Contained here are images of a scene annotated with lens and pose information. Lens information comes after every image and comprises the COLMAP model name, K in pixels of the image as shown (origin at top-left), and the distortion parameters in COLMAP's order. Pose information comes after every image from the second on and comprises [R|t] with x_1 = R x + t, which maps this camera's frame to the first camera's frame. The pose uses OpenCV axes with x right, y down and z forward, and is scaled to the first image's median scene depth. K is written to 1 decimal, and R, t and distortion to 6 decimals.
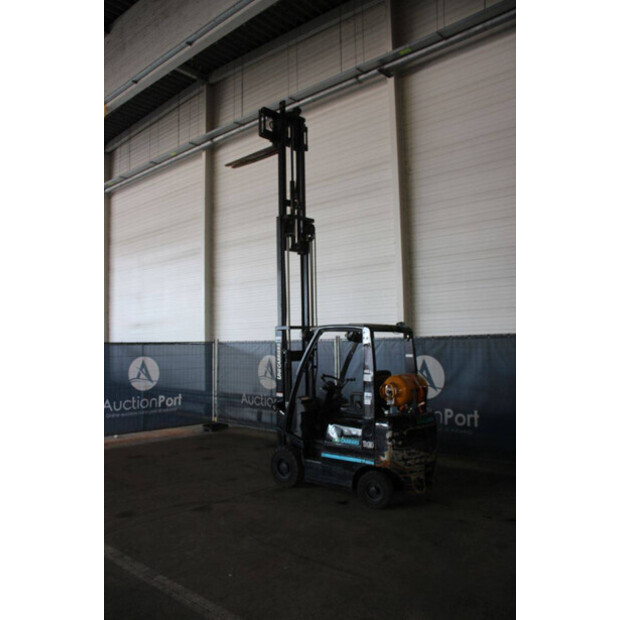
lens RADIAL K [[526.6, 0, 314.8], [0, 526.6, 308.5], [0, 0, 1]] dist [-0.136641, 0.027703]
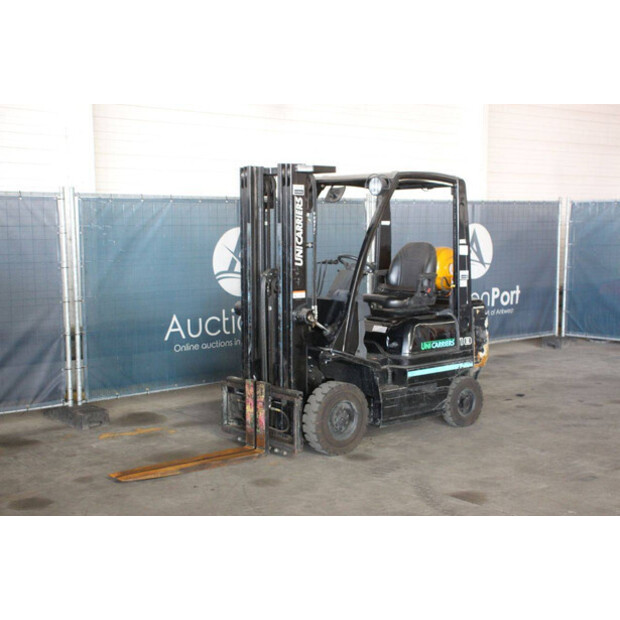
lens RADIAL K [[883.8, 0, 310.3], [0, 883.8, 312.7], [0, 0, 1]] dist [0.094670, 0.000000]
pose [[0.136283, -0.083945, 0.987107, -1.066460], [-0.064237, 0.993558, 0.093362, 0.109417], [-0.988585, -0.076133, 0.130013, 0.975087]]
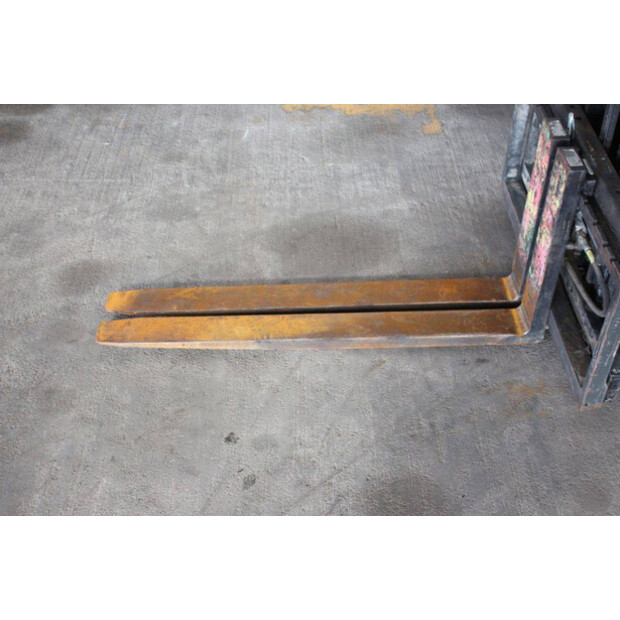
lens RADIAL K [[789.7, 0, 322.3], [0, 789.7, 314.1], [0, 0, 1]] dist [0.003697, 0.000000]
pose [[0.718739, -0.472761, 0.509816, -0.309760], [-0.044812, 0.700230, 0.712510, 0.130221], [-0.693835, -0.534954, 0.482097, 1.052003]]
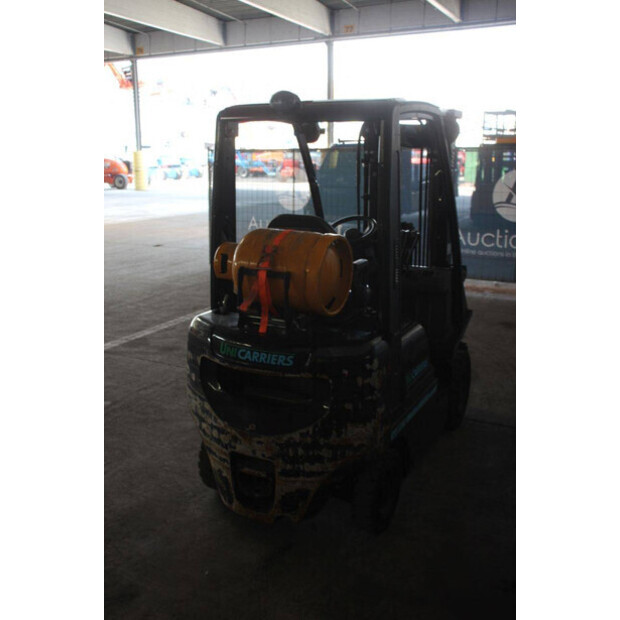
lens RADIAL K [[633.7, 0, 311.2], [0, 633.7, 314.1], [0, 0, 1]] dist [-0.035444, 0.000000]
pose [[0.254217, 0.251543, -0.933863, 0.618279], [0.060039, 0.959618, 0.274825, 0.054659], [0.965282, -0.125933, 0.228849, 0.878213]]
